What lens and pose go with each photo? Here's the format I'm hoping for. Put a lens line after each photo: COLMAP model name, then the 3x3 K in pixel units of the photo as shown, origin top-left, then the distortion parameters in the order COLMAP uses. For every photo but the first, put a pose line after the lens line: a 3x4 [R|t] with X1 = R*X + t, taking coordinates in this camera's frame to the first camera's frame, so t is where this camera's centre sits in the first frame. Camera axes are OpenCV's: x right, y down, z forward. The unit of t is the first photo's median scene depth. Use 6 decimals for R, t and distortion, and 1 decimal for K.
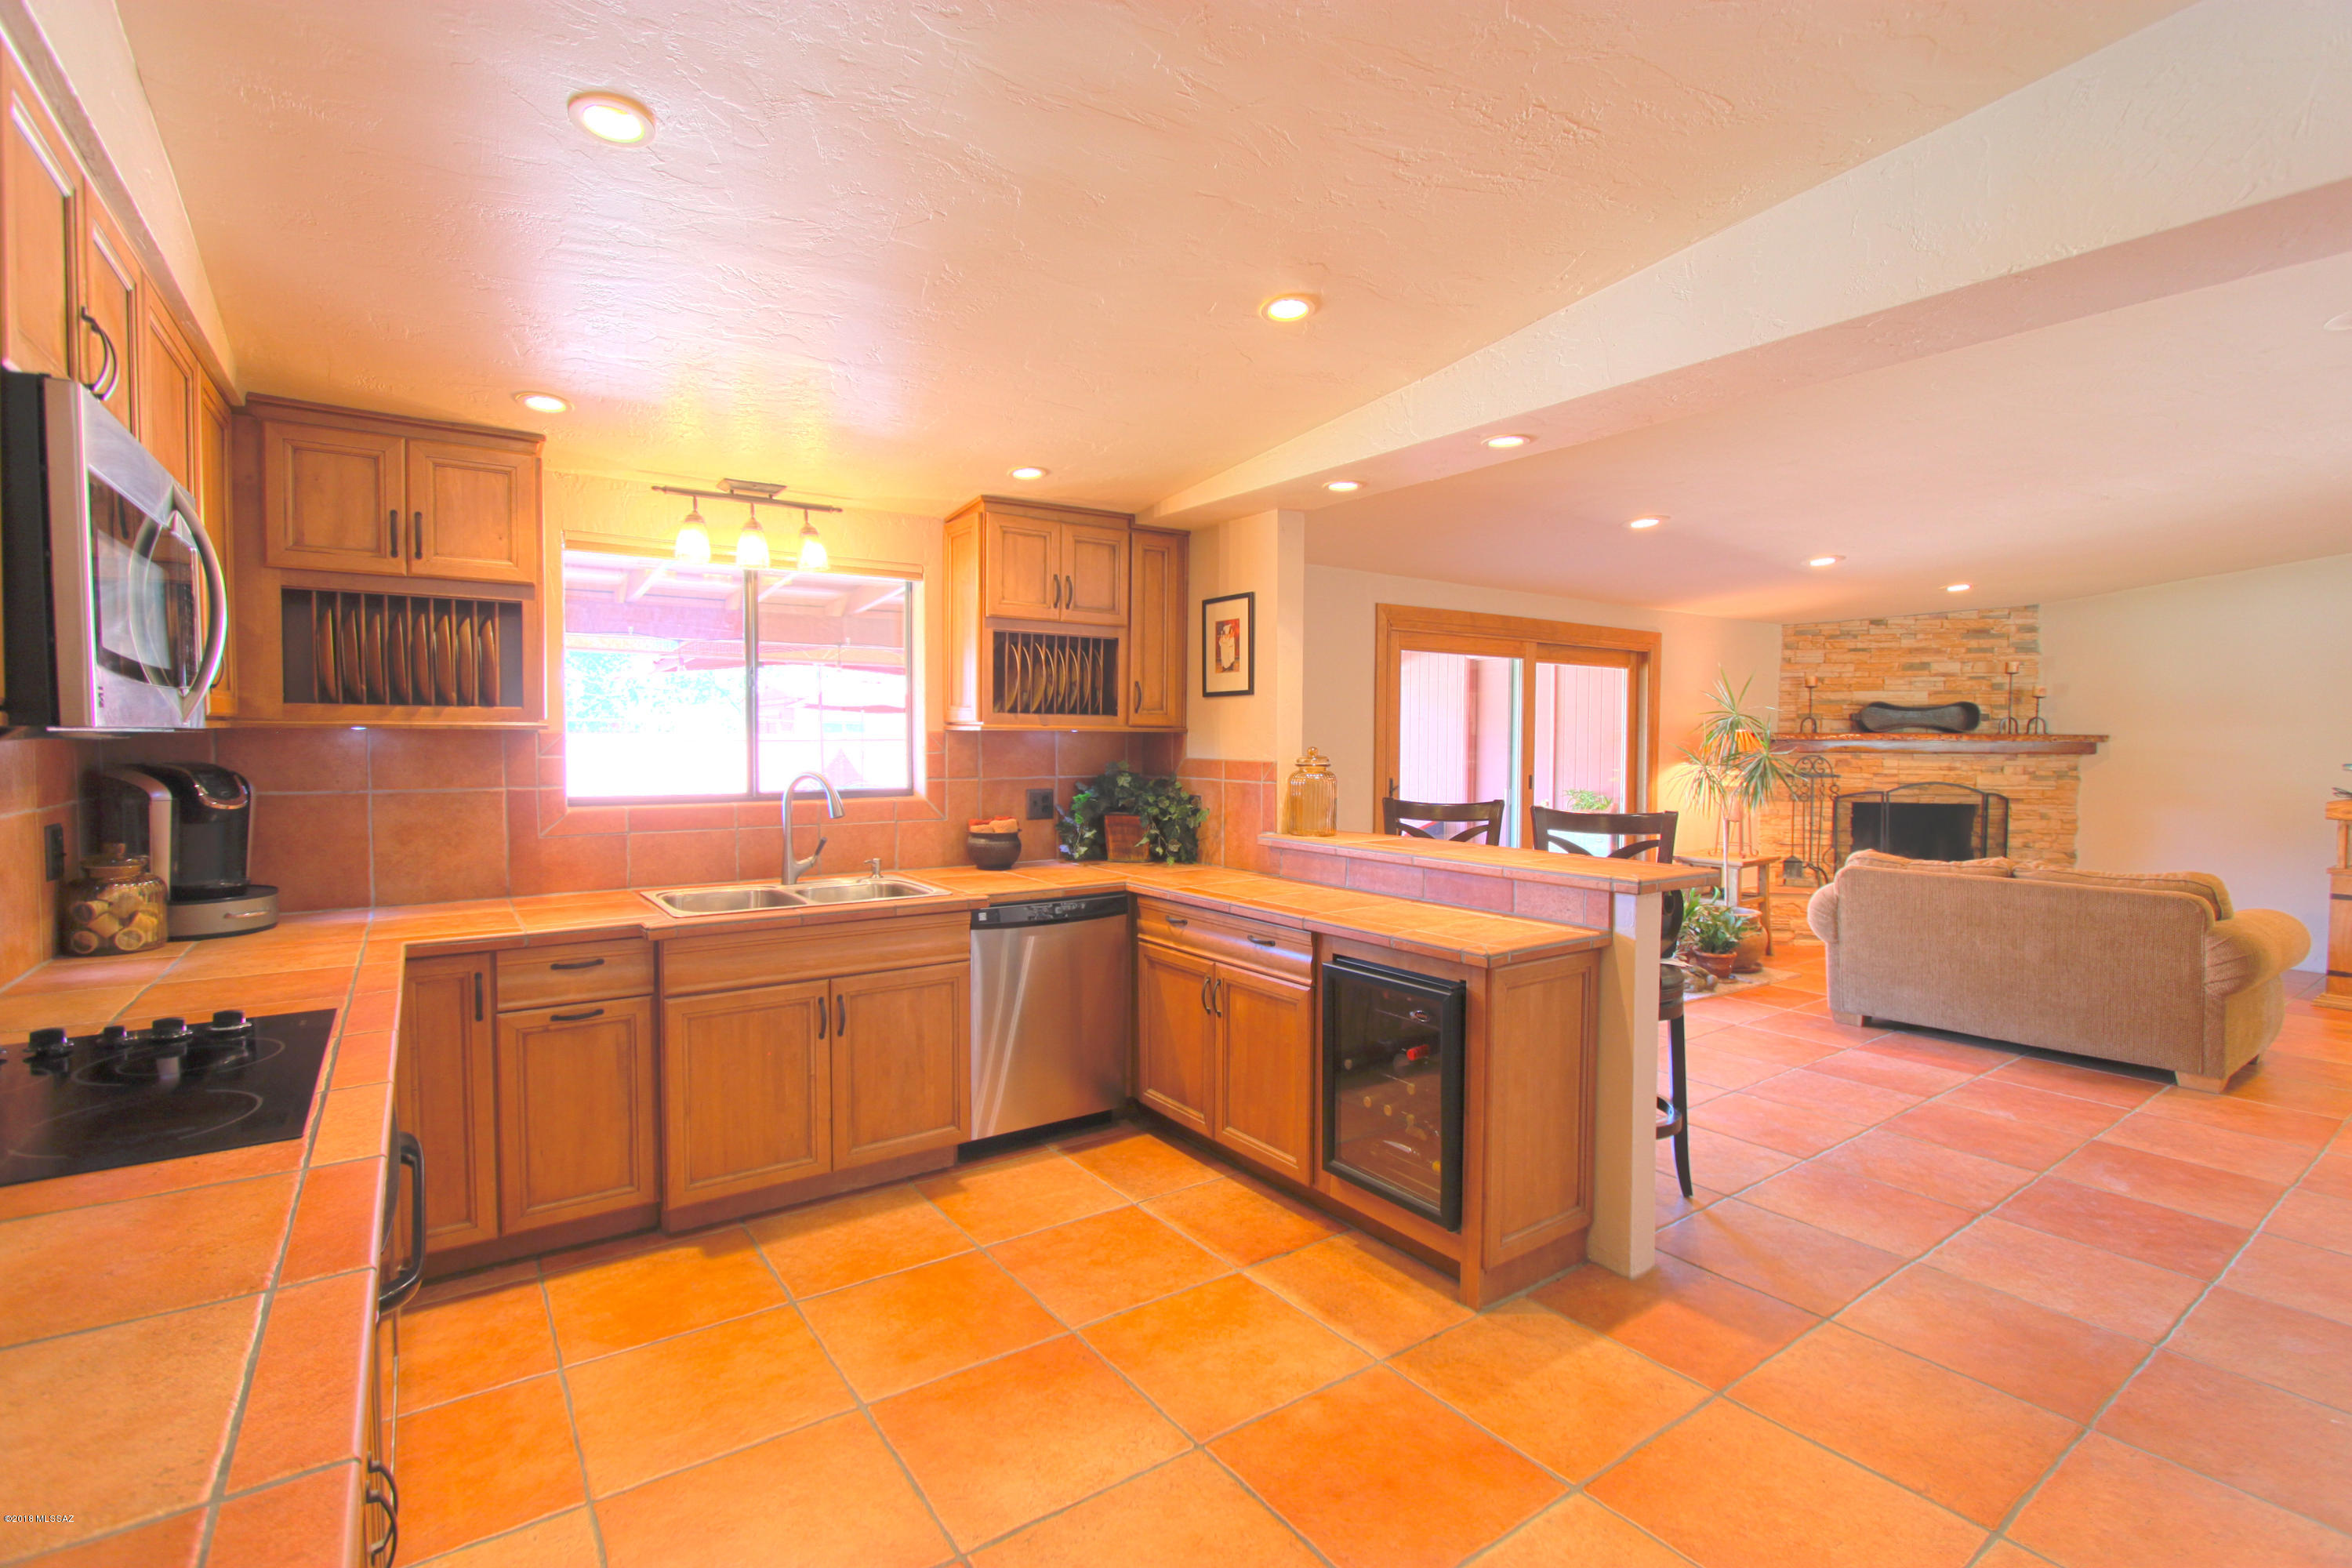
lens RADIAL K [[1073.8, 0, 1178.4], [0, 1073.8, 775.8], [0, 0, 1]] dist [-0.014290, 0.001553]
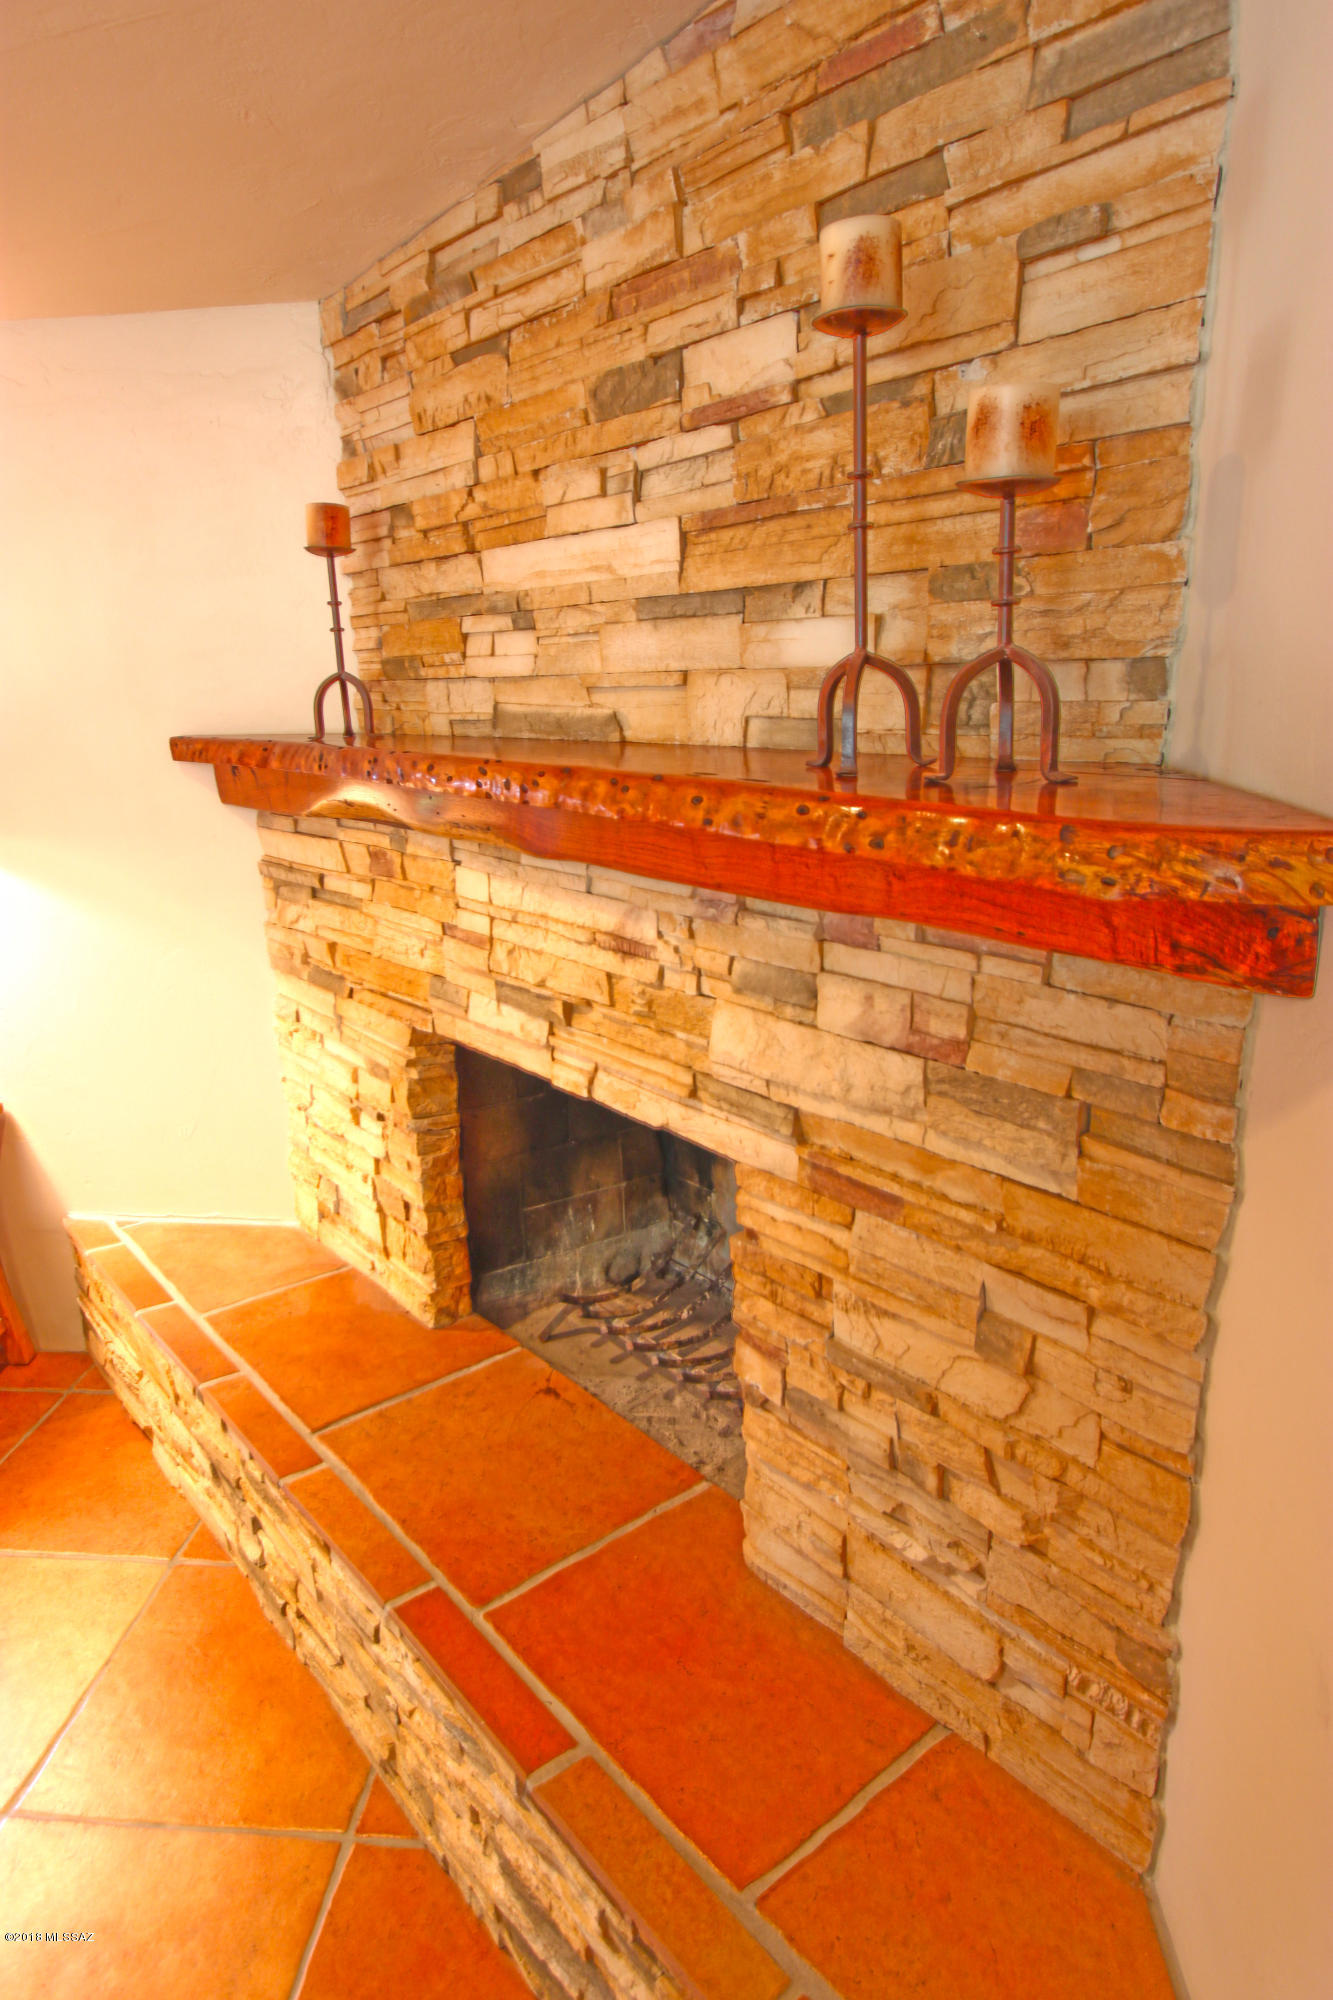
lens RADIAL K [[1185.5, 0, 666.5], [0, 1185.5, 1000.0], [0, 0, 1]] dist [-0.003116, -0.003698]
pose [[0.761298, 0.153209, -0.630042, 0.854437], [-0.002954, 0.972493, 0.232914, -0.045918], [0.648396, -0.175456, 0.740809, 0.837360]]
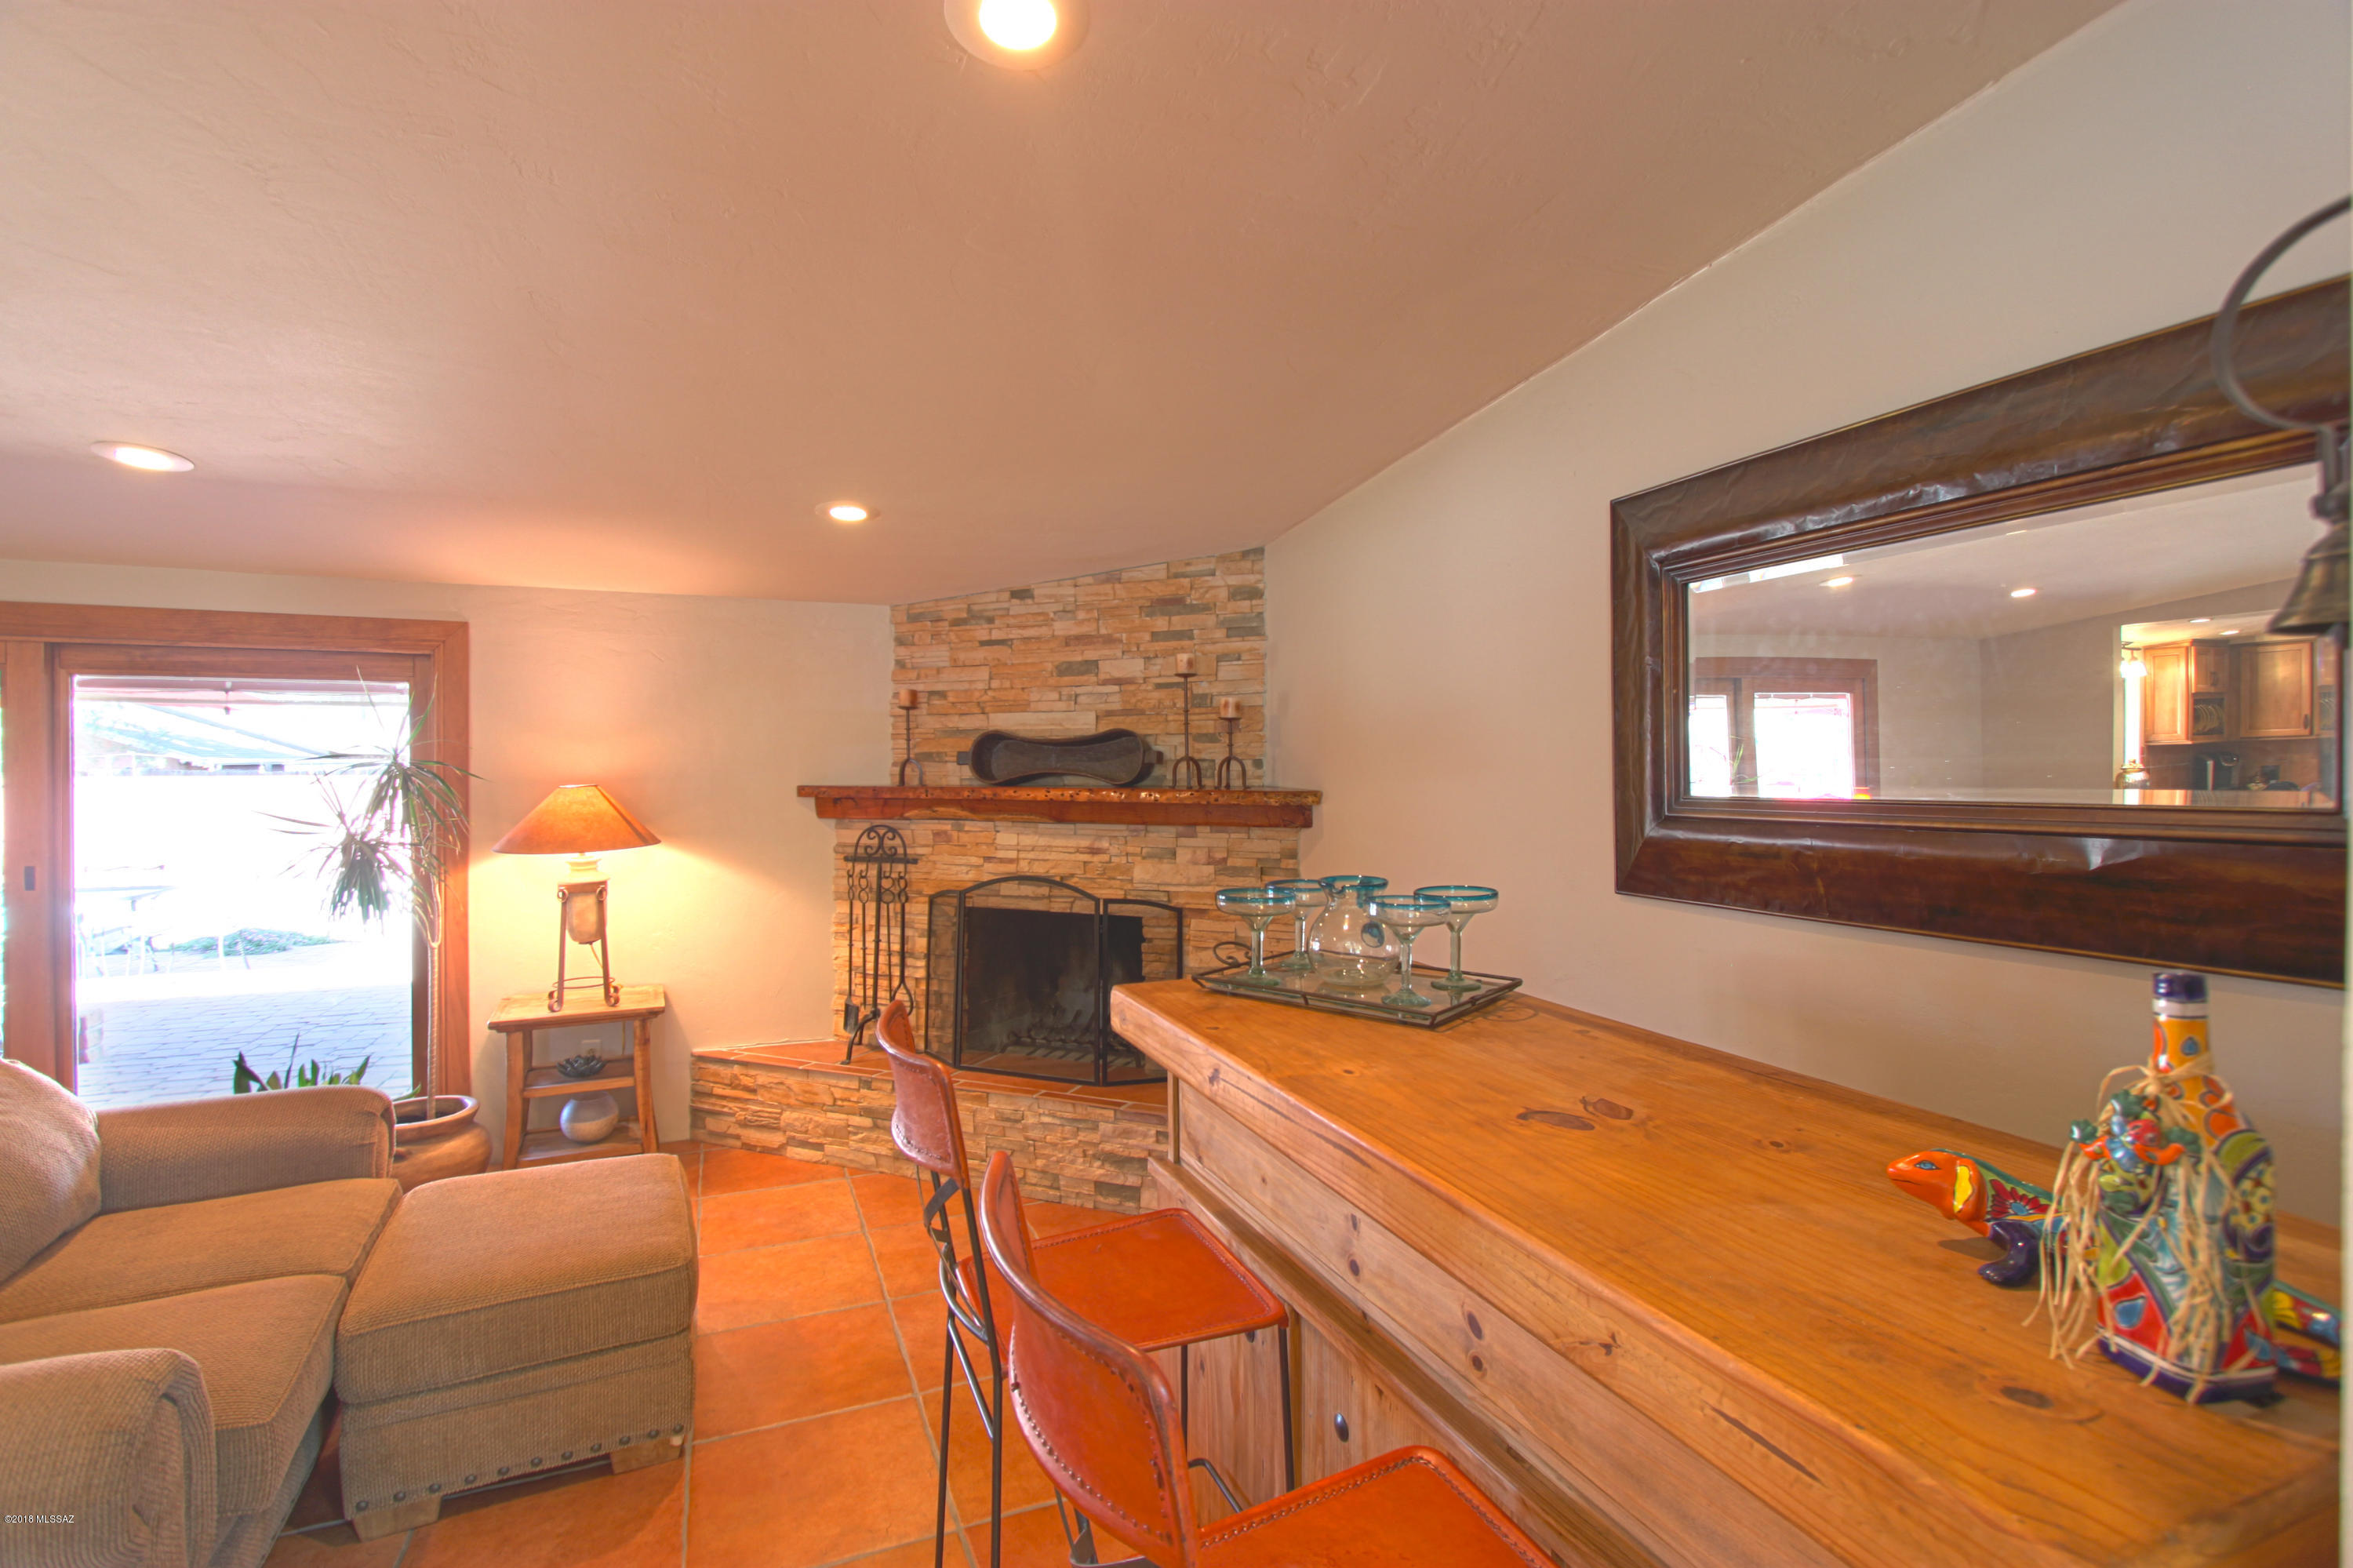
lens RADIAL K [[1074.3, 0, 1178.9], [0, 1074.3, 775.8], [0, 0, 1]] dist [-0.014290, 0.001553]
pose [[0.975171, -0.002915, -0.221434, 0.880246], [-0.004758, 0.999407, -0.034110, -0.026335], [0.221402, 0.034317, 0.974579, 0.462237]]
